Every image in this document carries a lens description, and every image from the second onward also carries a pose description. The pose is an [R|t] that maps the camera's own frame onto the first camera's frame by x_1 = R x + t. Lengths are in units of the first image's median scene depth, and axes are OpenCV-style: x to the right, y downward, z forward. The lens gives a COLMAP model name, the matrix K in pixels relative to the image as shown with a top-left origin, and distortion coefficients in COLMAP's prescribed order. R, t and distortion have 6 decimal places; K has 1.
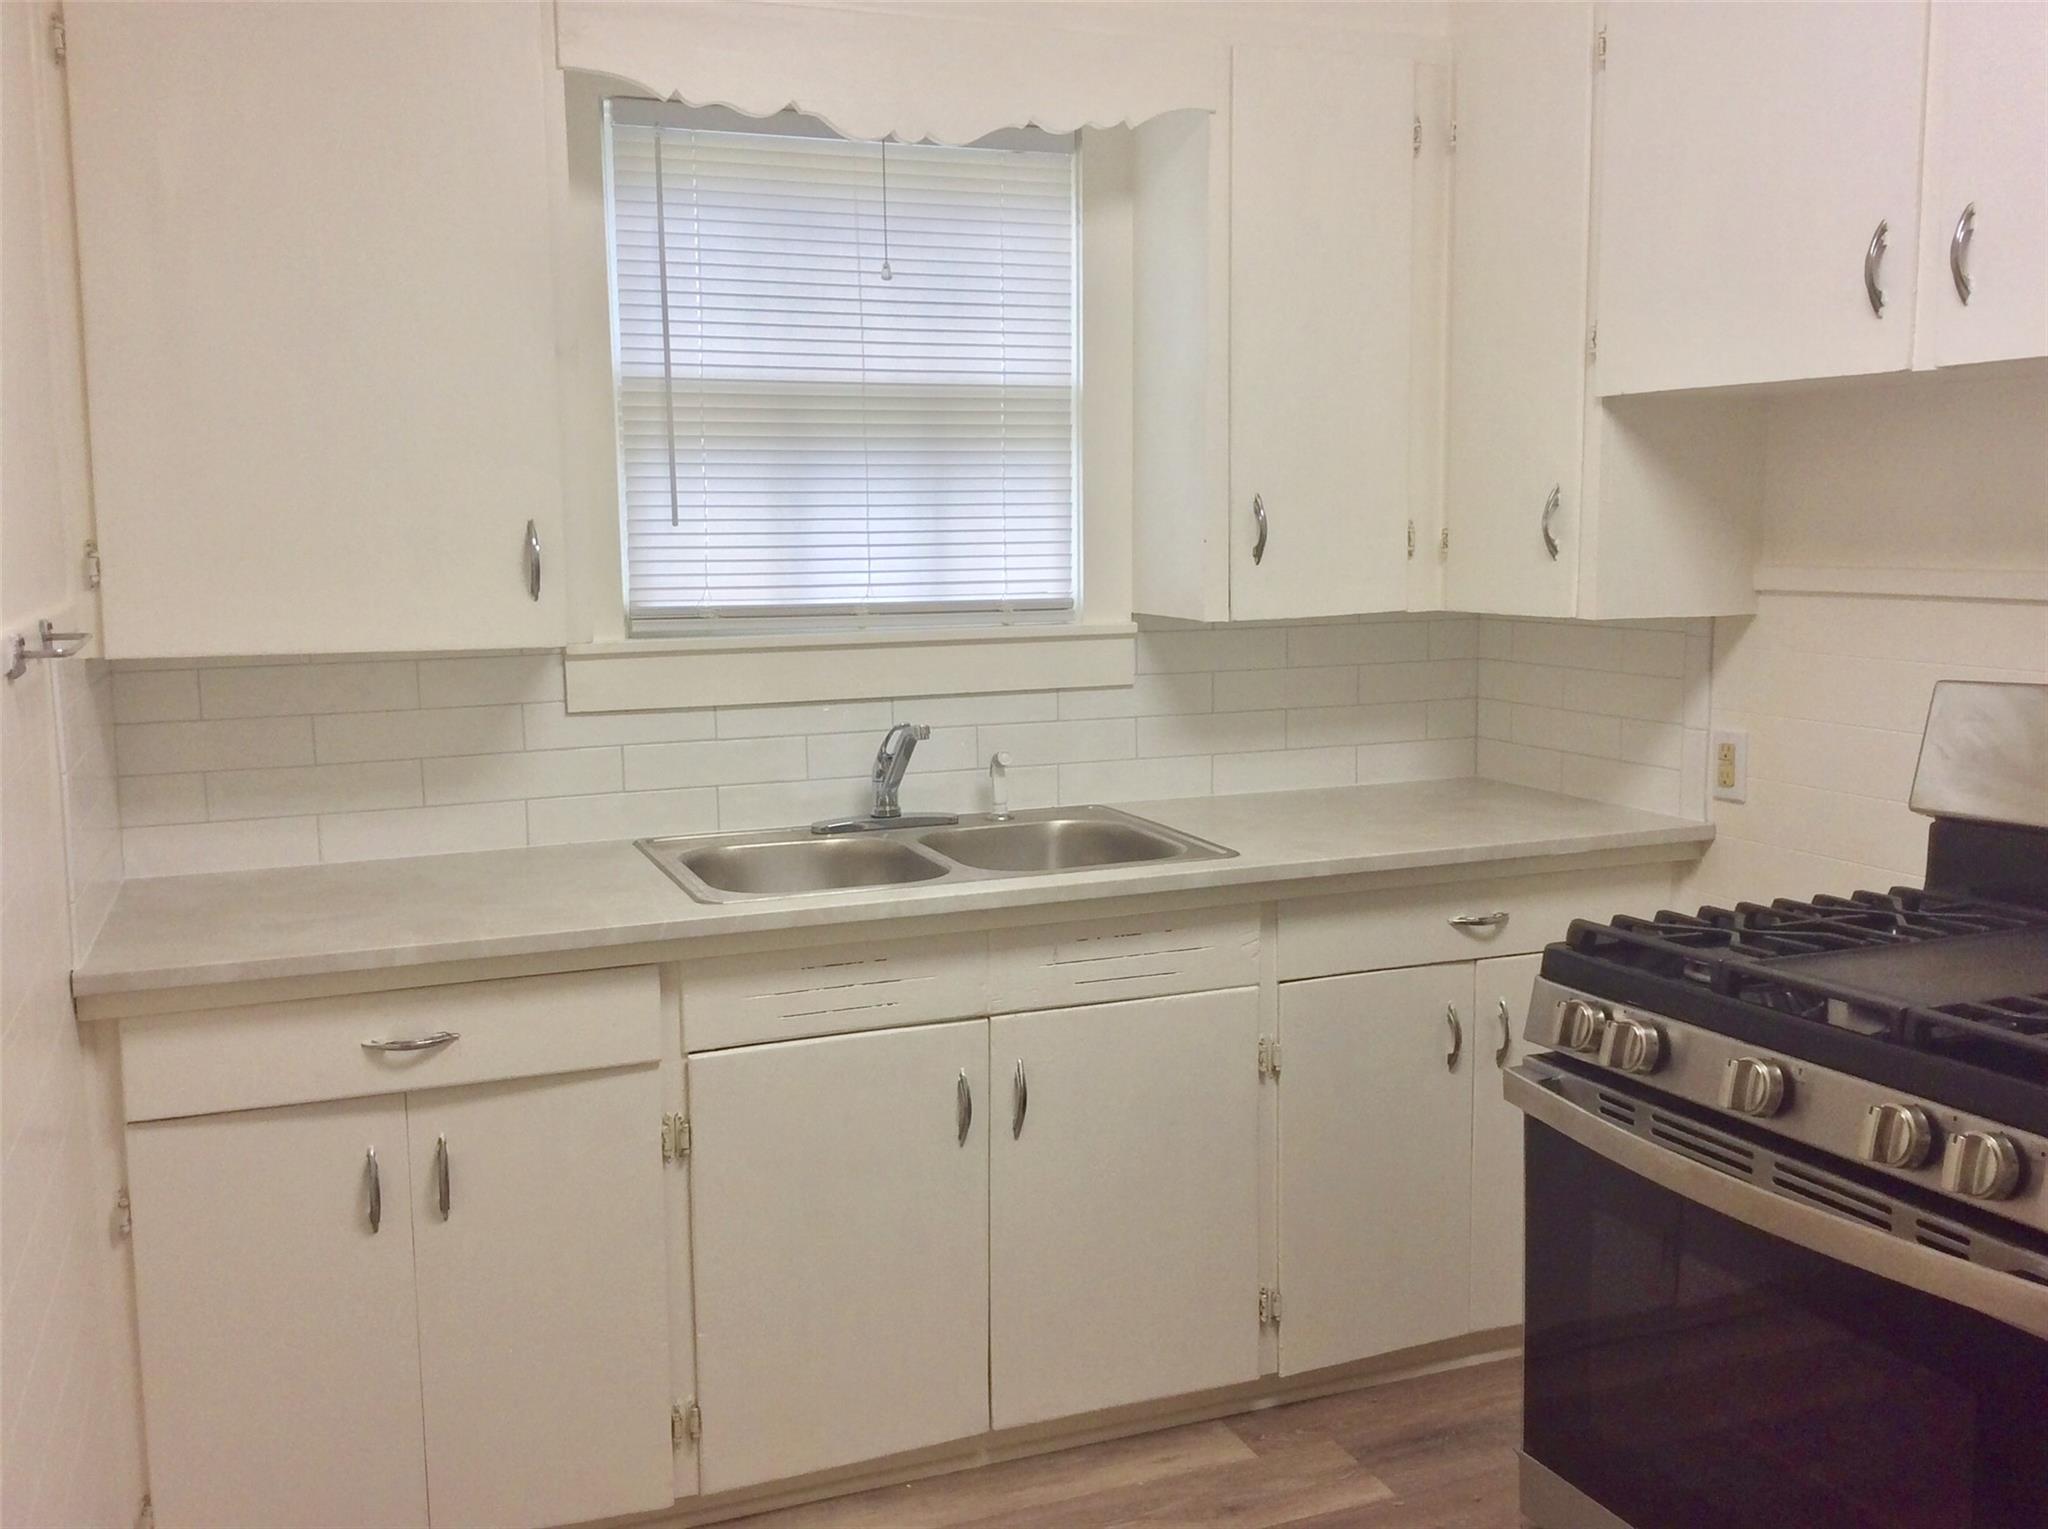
lens RADIAL K [[1870.3, 0, 1024.0], [0, 1870.3, 764.5], [0, 0, 1]] dist [0.005850, 0.002592]
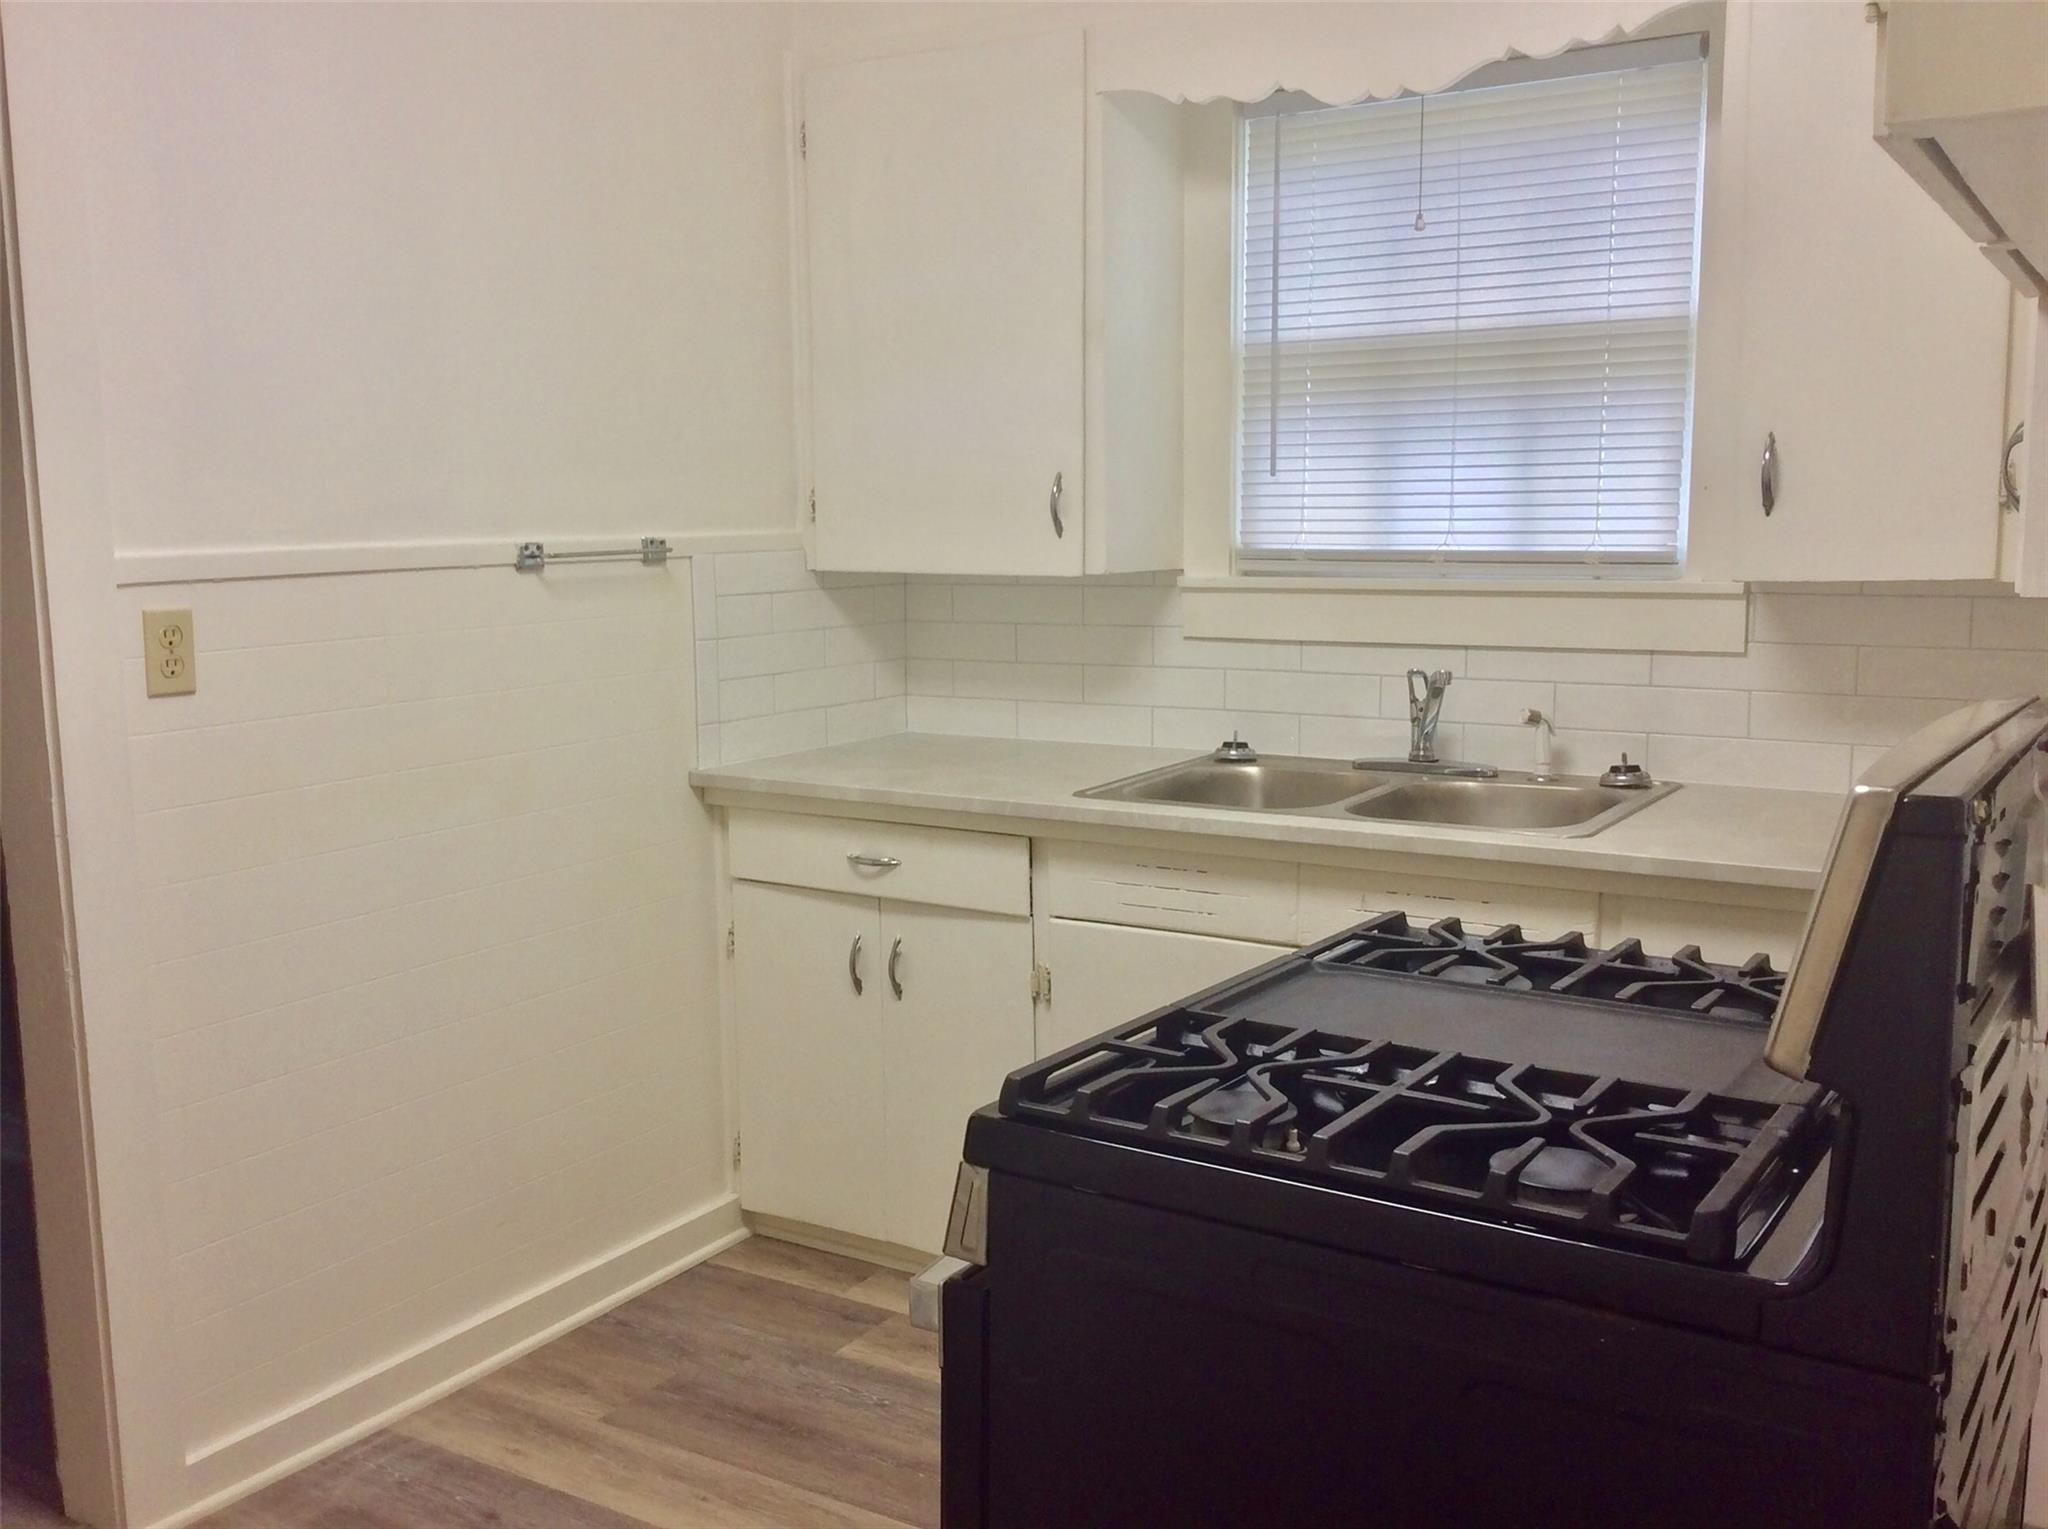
lens RADIAL K [[1927.2, 0, 1024.0], [0, 1927.2, 764.5], [0, 0, 1]] dist [0.100485, -0.326598]
pose [[0.551168, 0.118725, -0.825905, 0.699277], [-0.096817, 0.992239, 0.078024, -0.032445], [0.828758, 0.036957, 0.558385, 0.239430]]
